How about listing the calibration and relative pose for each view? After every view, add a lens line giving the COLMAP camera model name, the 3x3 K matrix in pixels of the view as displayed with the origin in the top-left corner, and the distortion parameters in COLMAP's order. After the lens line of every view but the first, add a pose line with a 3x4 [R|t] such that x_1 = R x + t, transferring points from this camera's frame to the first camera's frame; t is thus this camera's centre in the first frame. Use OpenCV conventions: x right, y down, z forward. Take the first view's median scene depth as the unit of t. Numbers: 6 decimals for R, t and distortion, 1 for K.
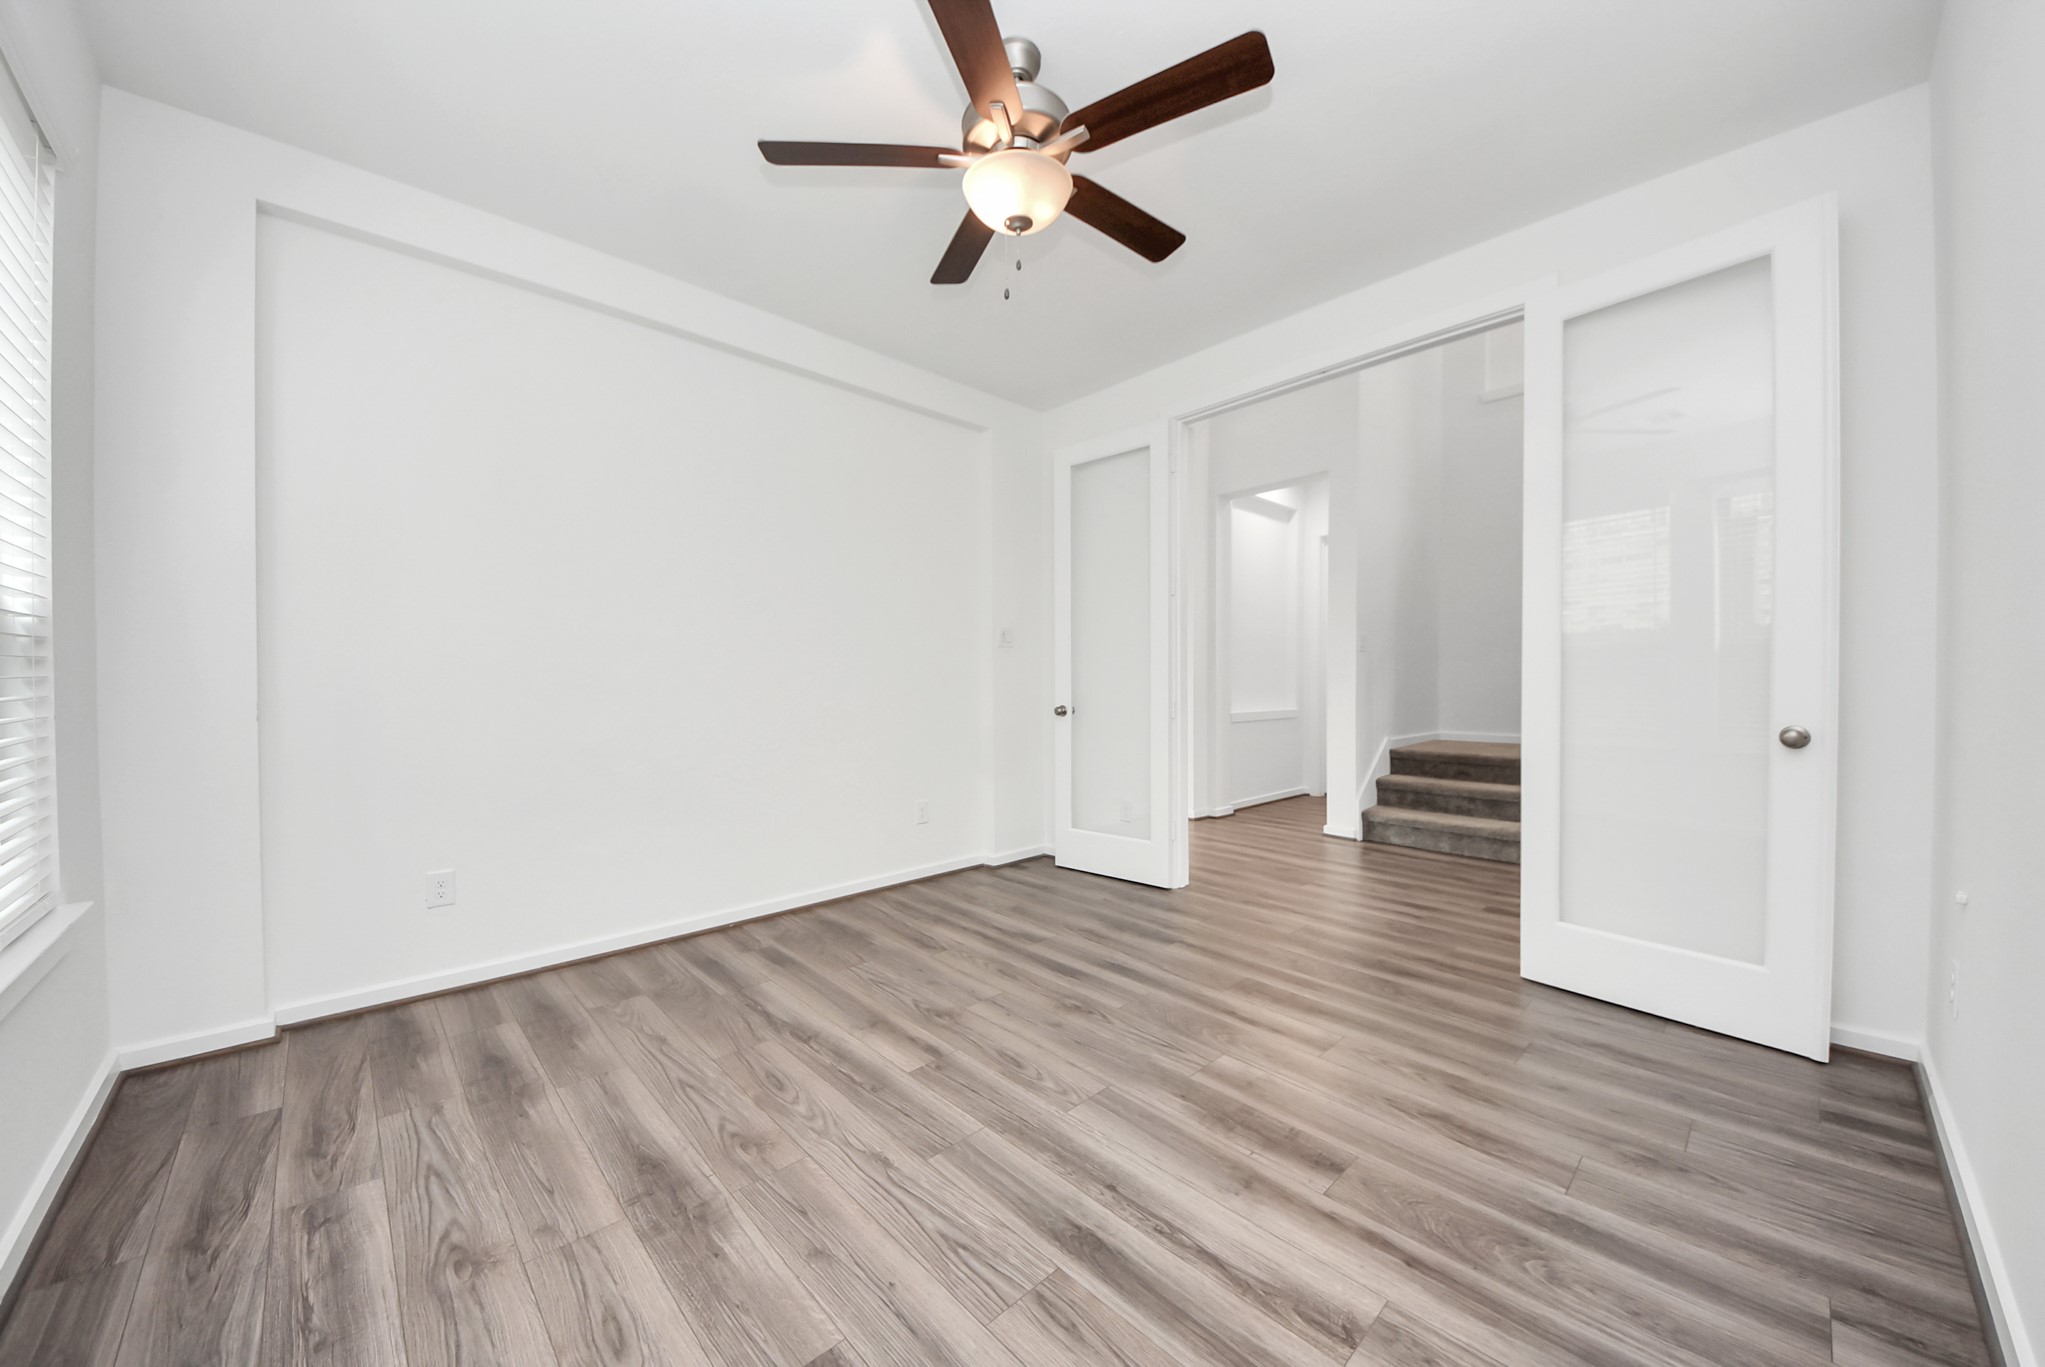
lens RADIAL K [[776.0, 0, 1029.6], [0, 776.0, 682.3], [0, 0, 1]] dist [0.044577, -0.027658]
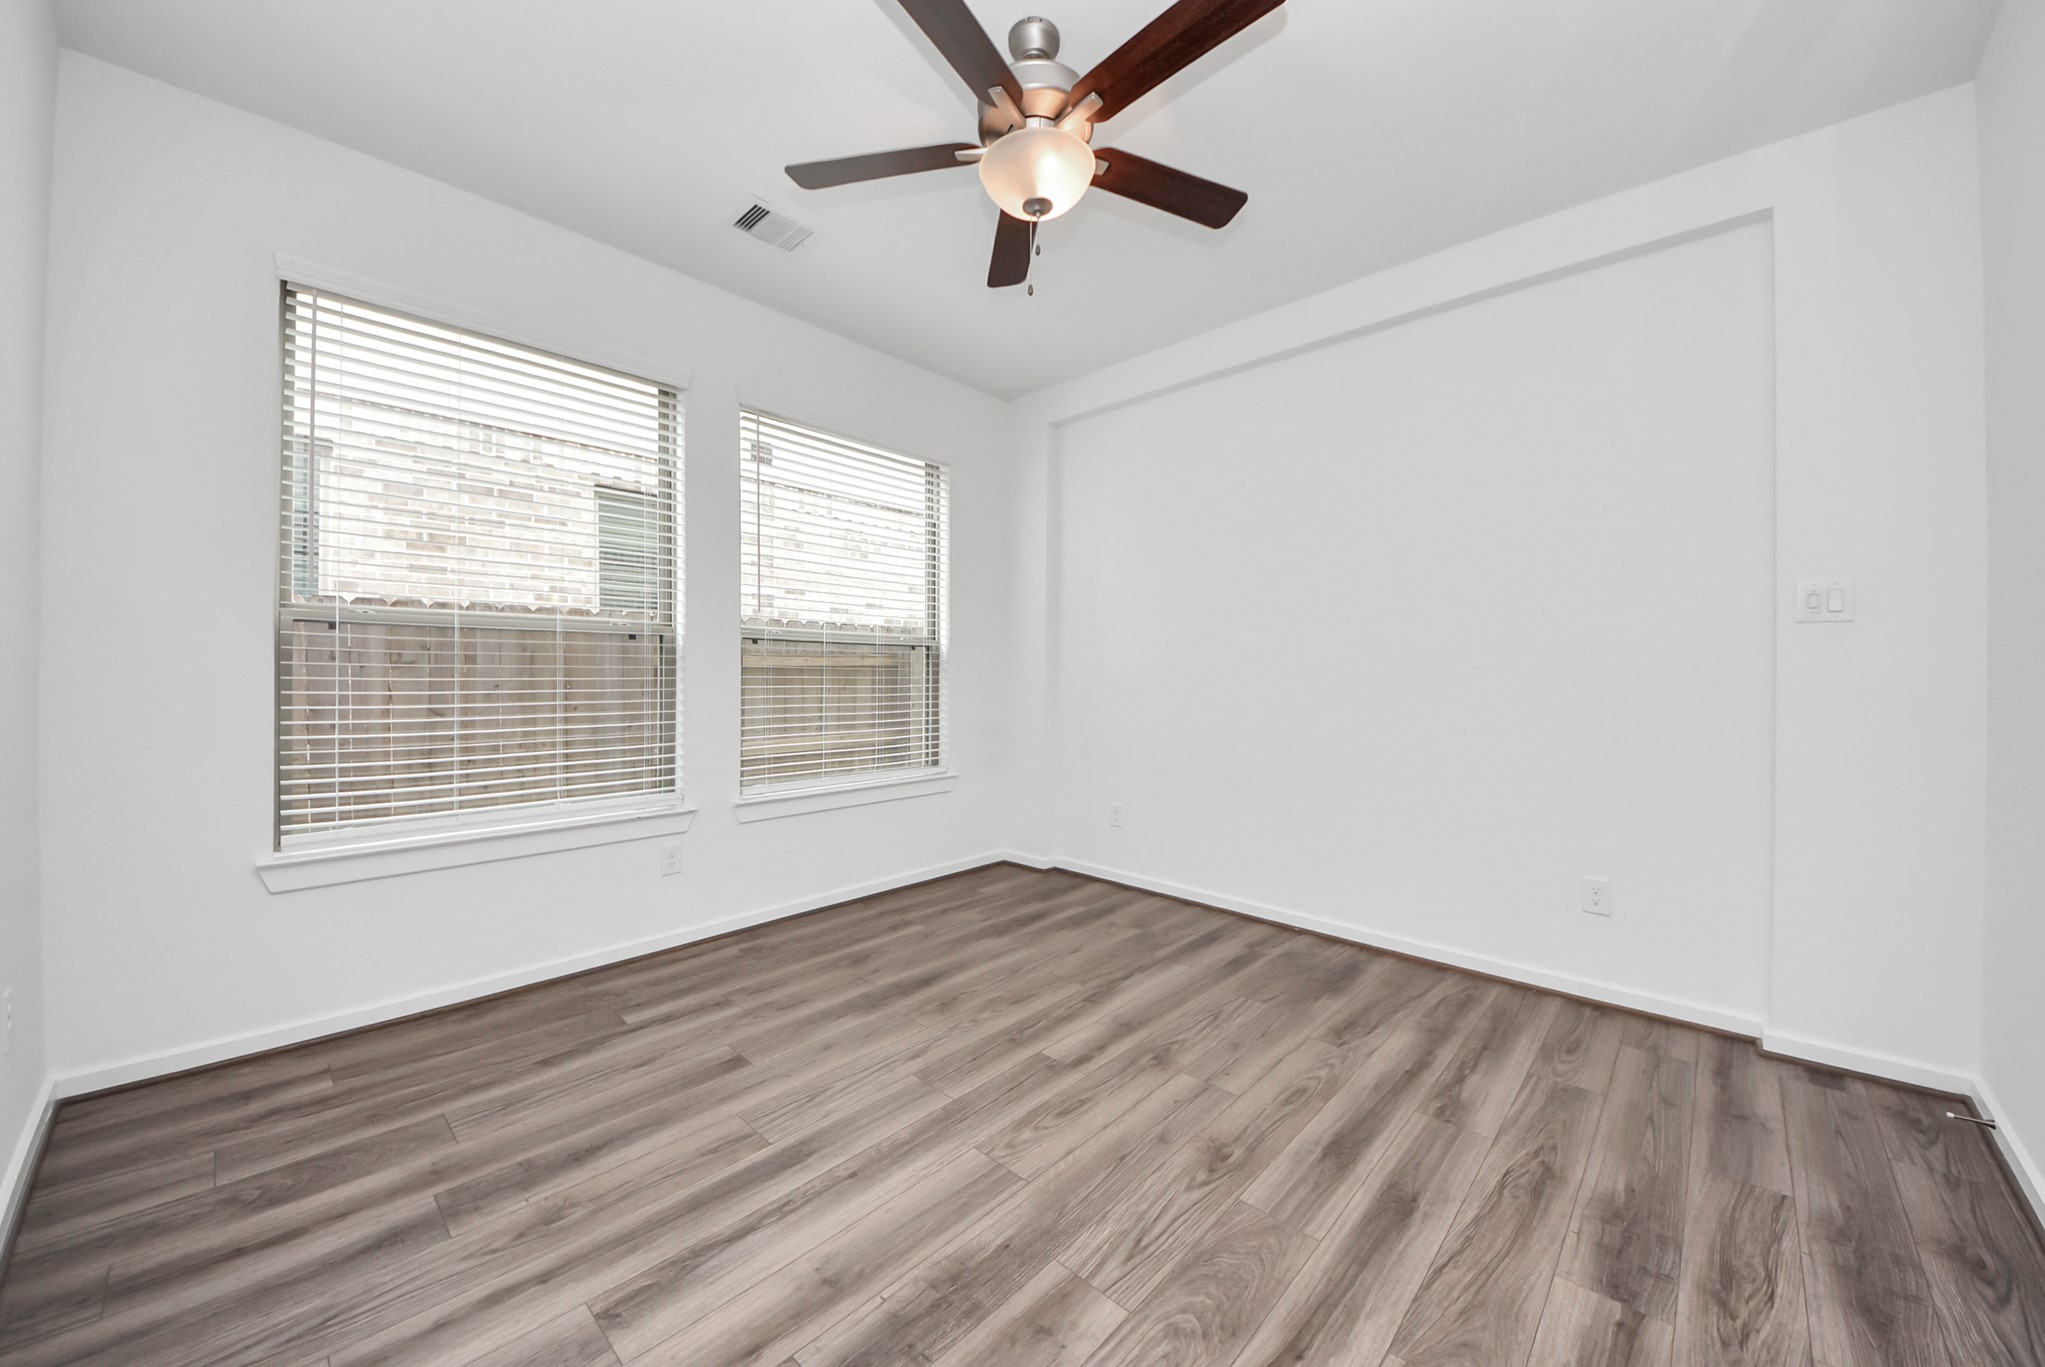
lens RADIAL K [[776.0, 0, 1029.6], [0, 776.0, 682.3], [0, 0, 1]] dist [0.044577, -0.027658]
pose [[0.003819, 0.020056, -0.999792, 0.825275], [-0.006805, 0.999776, 0.020030, -0.030033], [0.999970, 0.006727, 0.003954, 0.883979]]
